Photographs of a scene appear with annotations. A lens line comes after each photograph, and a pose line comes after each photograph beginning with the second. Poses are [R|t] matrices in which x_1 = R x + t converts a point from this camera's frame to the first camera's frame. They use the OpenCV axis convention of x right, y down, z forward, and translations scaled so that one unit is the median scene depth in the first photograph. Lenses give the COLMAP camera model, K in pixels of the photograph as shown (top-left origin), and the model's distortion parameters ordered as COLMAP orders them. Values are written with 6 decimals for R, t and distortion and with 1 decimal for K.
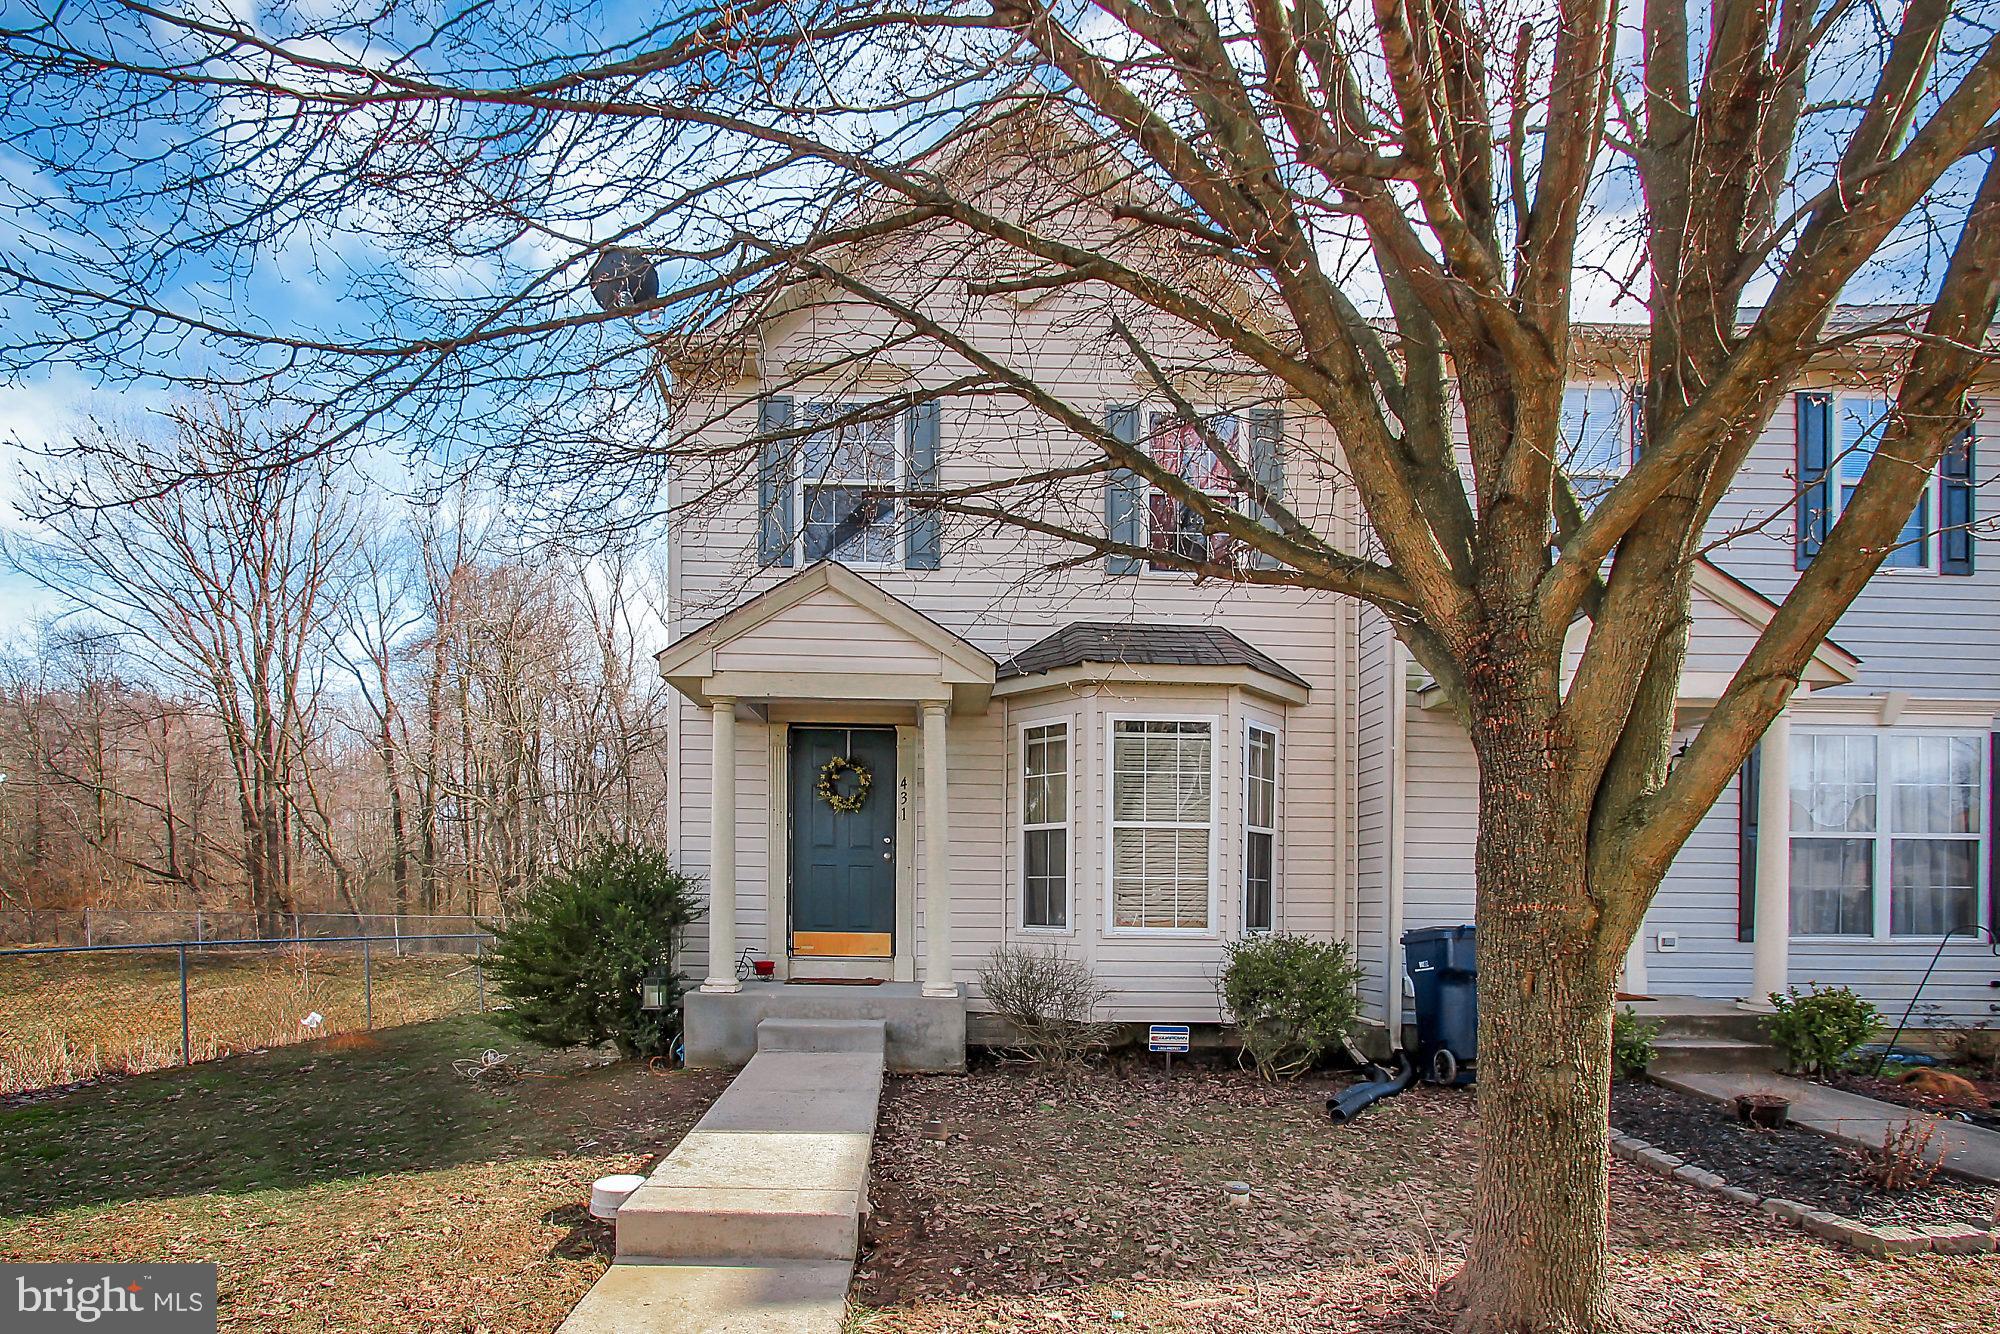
lens RADIAL K [[930.9, 0, 1000.0], [0, 930.9, 717.8], [0, 0, 1]] dist [-0.001606, 0.000108]
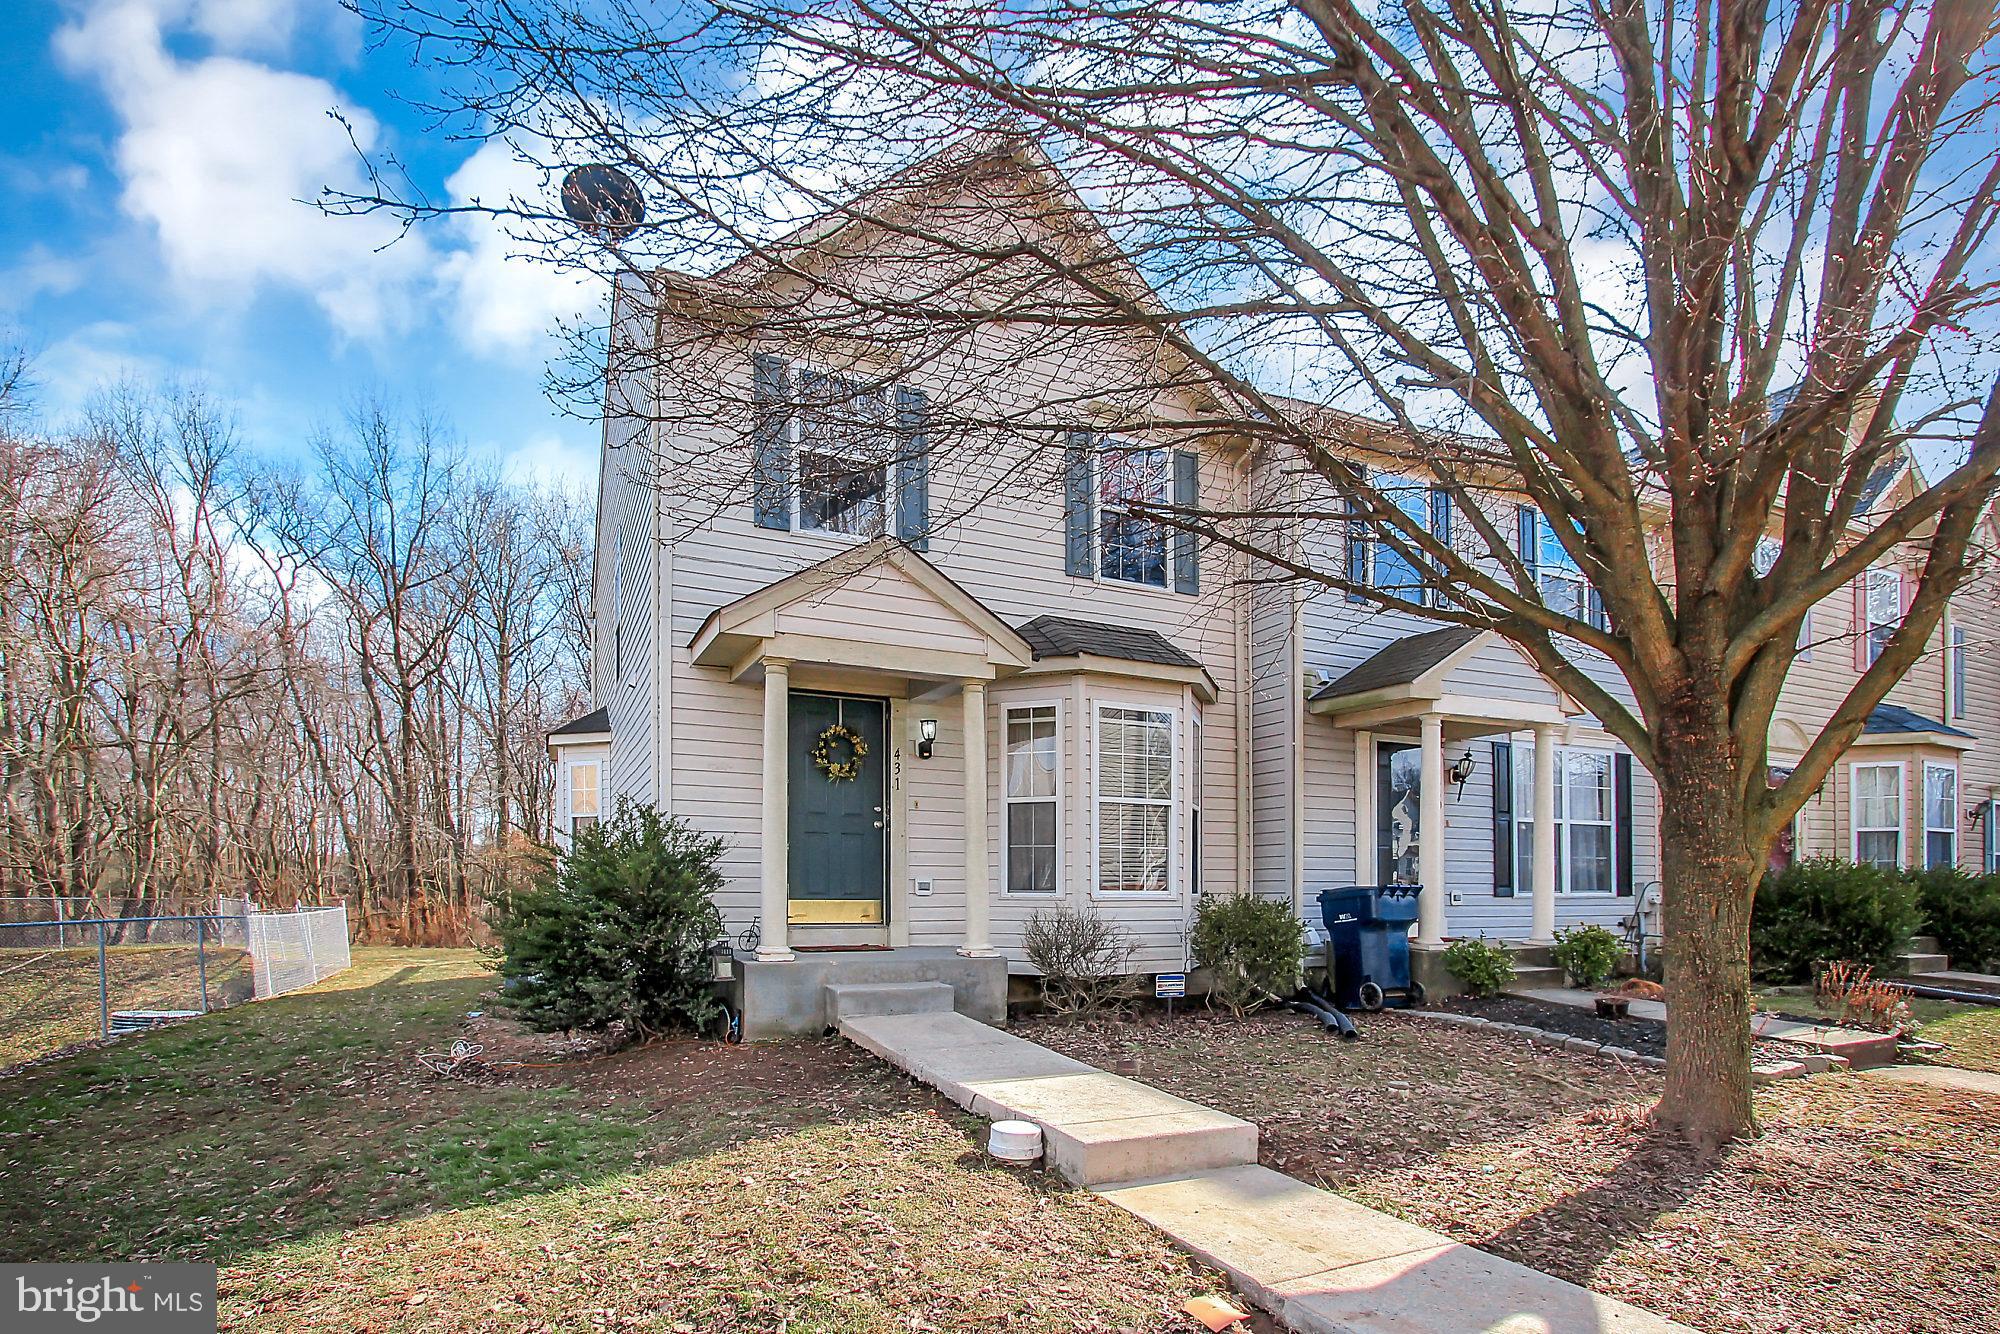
lens RADIAL K [[917.3, 0, 1000.0], [0, 917.3, 667.0], [0, 0, 1]] dist [-0.001608, -0.000331]
pose [[0.924868, 0.080063, 0.371766, -0.424400], [-0.068096, 0.996653, -0.045230, 0.013548], [-0.374143, 0.016516, 0.927224, 0.013136]]
